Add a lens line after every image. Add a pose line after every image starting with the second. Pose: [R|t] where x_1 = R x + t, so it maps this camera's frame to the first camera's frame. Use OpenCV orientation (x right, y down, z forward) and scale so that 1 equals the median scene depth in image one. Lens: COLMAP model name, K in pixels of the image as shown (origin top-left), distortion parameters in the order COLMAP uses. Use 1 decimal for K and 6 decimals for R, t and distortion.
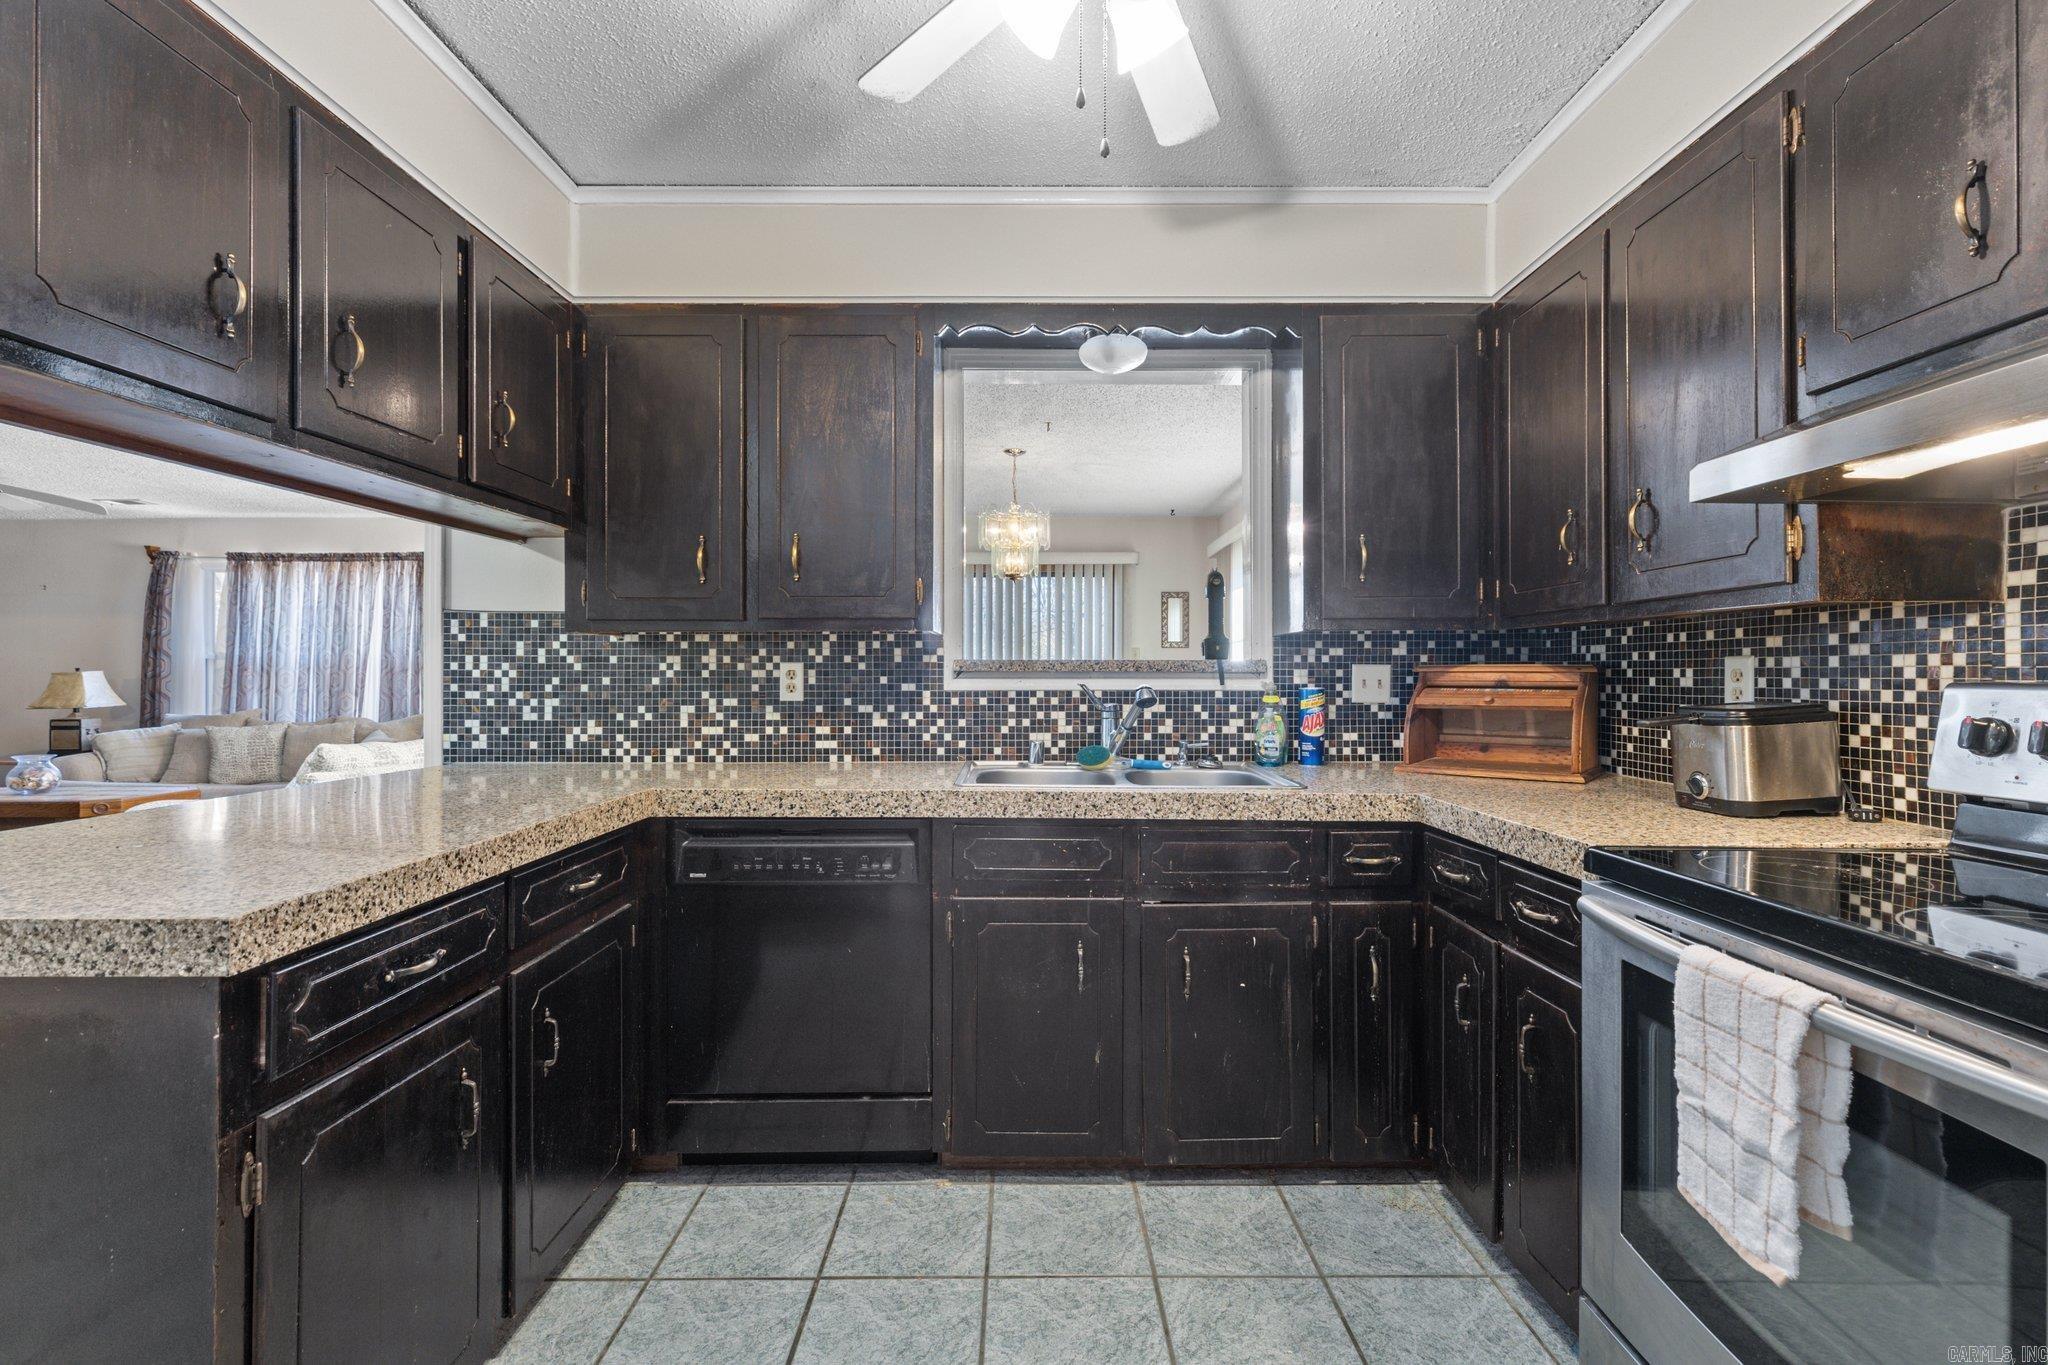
lens RADIAL K [[922.7, 0, 1021.9], [0, 922.7, 675.8], [0, 0, 1]] dist [0.003503, -0.000216]
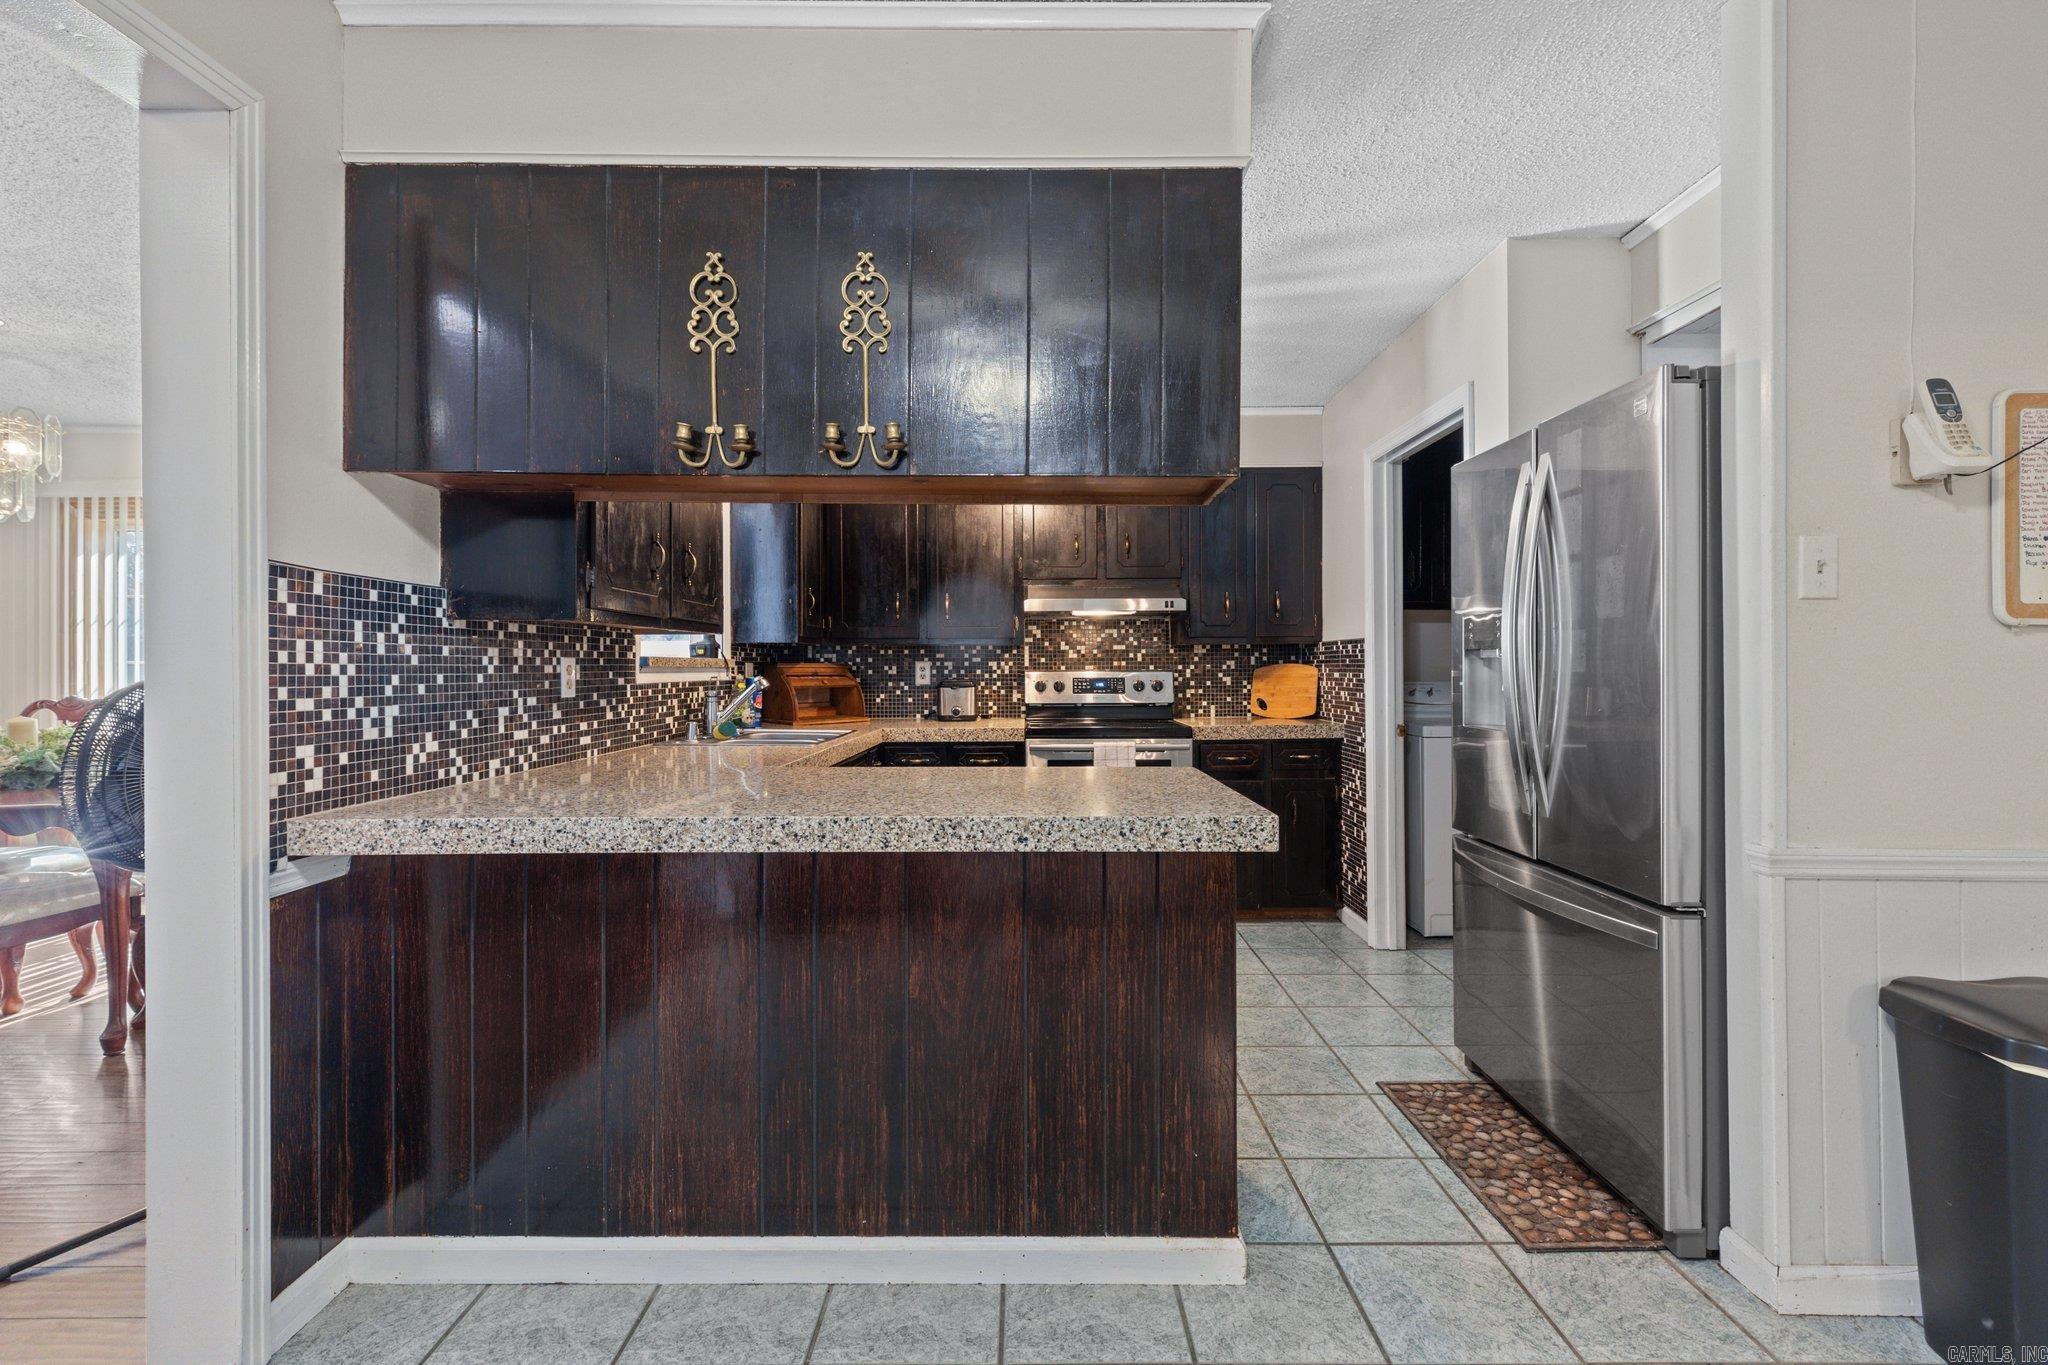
lens RADIAL K [[922.7, 0, 1026.4], [0, 922.7, 667.1], [0, 0, 1]] dist [0.003503, -0.000216]
pose [[0.000804, 0.000531, 1.000000, -1.210021], [0.003504, 0.999994, -0.000534, -0.002159], [-0.999994, 0.003504, 0.000802, 0.526077]]
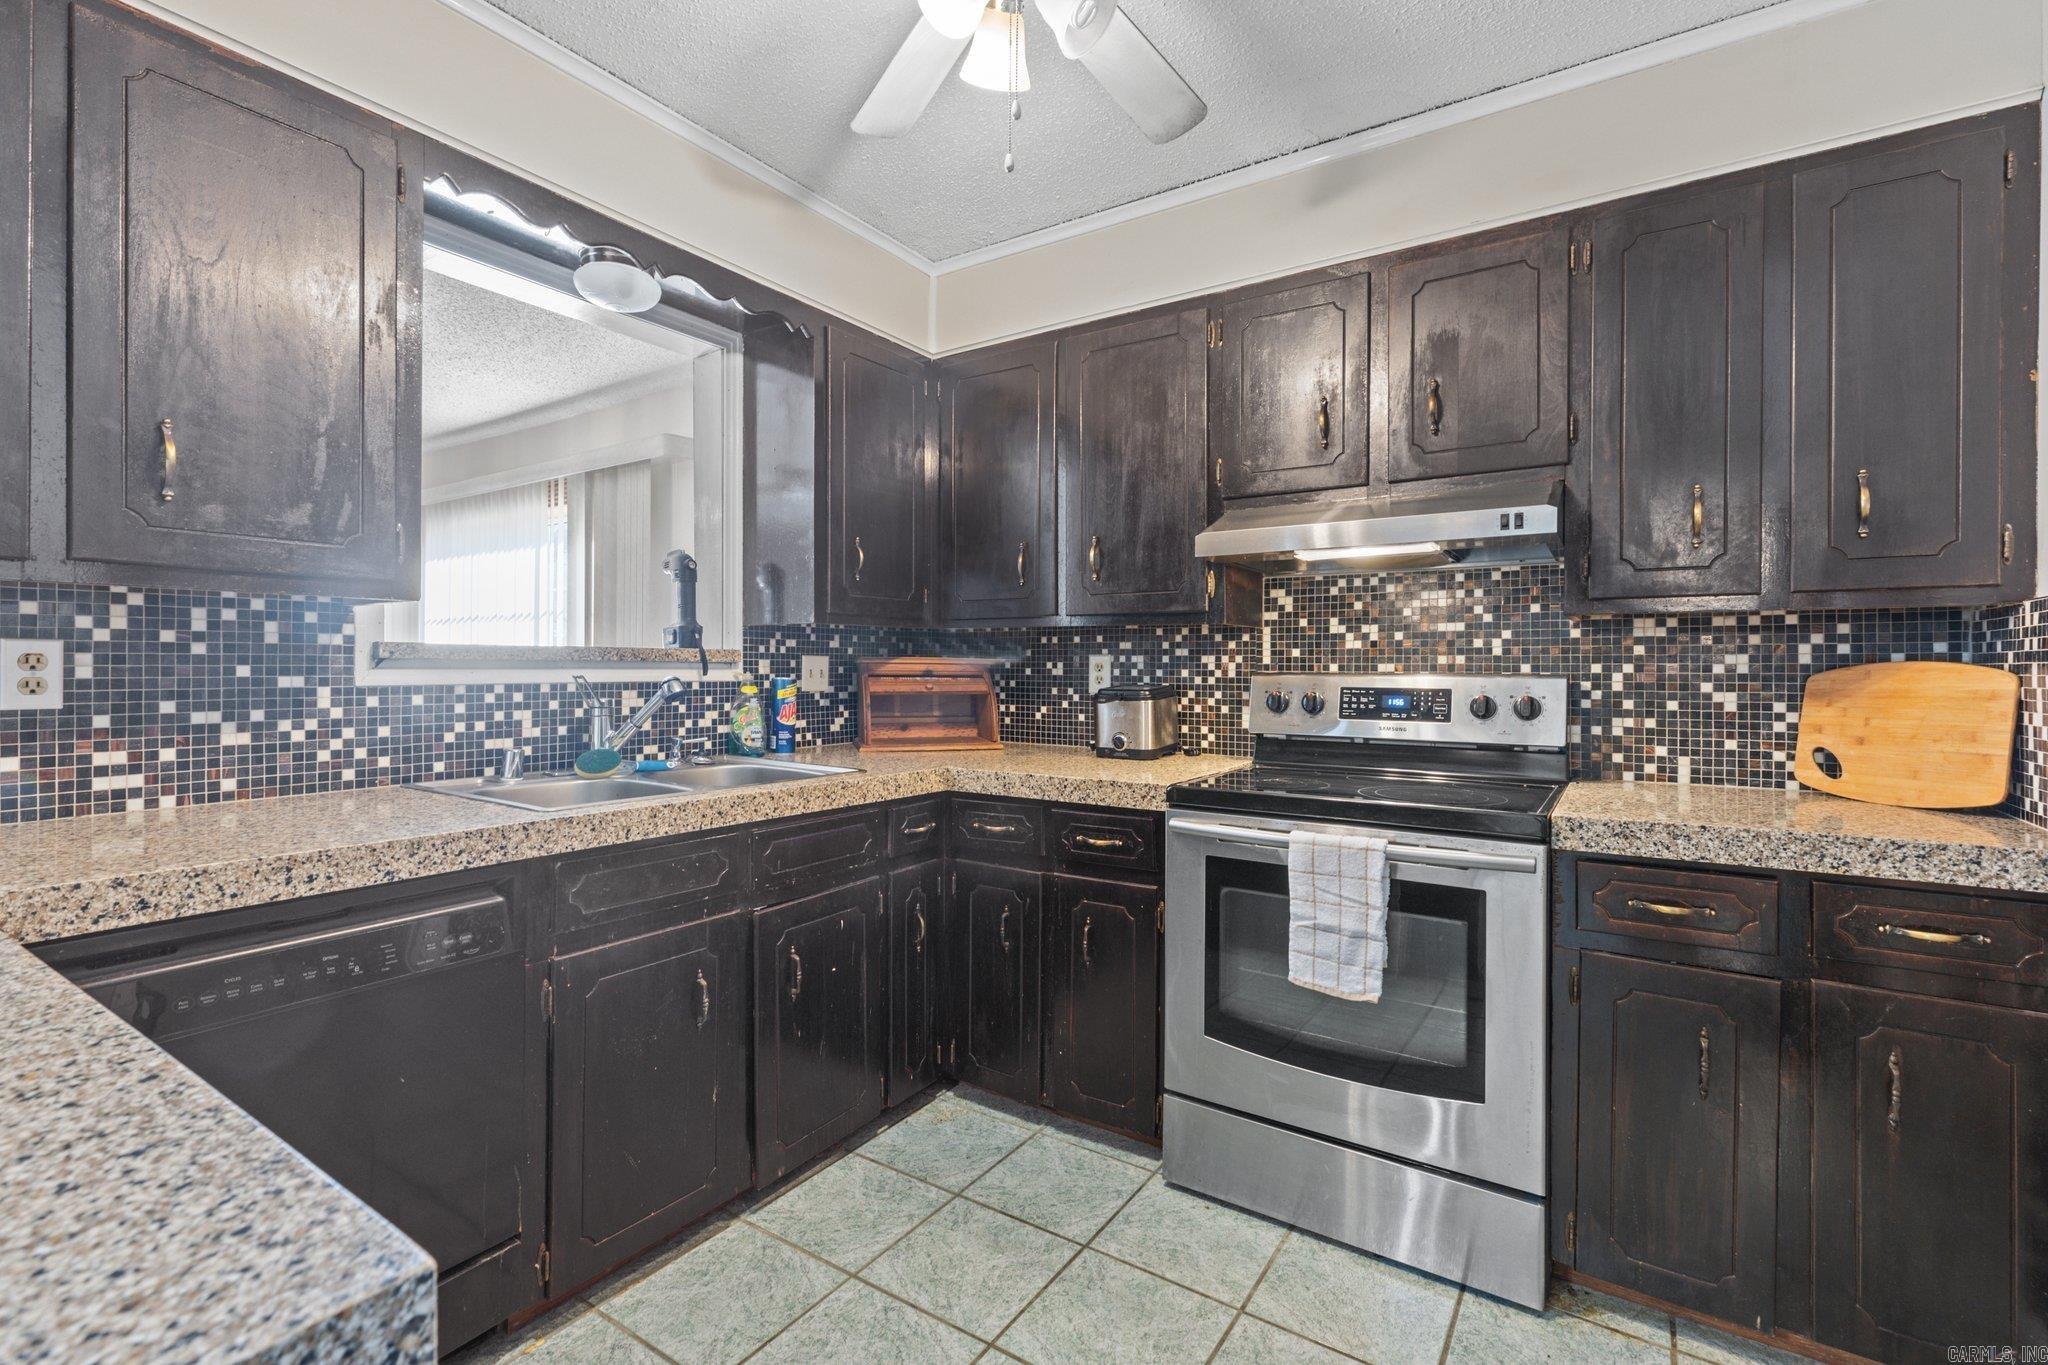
lens RADIAL K [[922.7, 0, 1027.5], [0, 922.7, 667.3], [0, 0, 1]] dist [0.003503, -0.000216]
pose [[0.551656, 0.001258, 0.834071, -0.383858], [-0.005001, 0.999986, 0.001799, -0.001929], [-0.834057, -0.005163, 0.551654, 0.201260]]
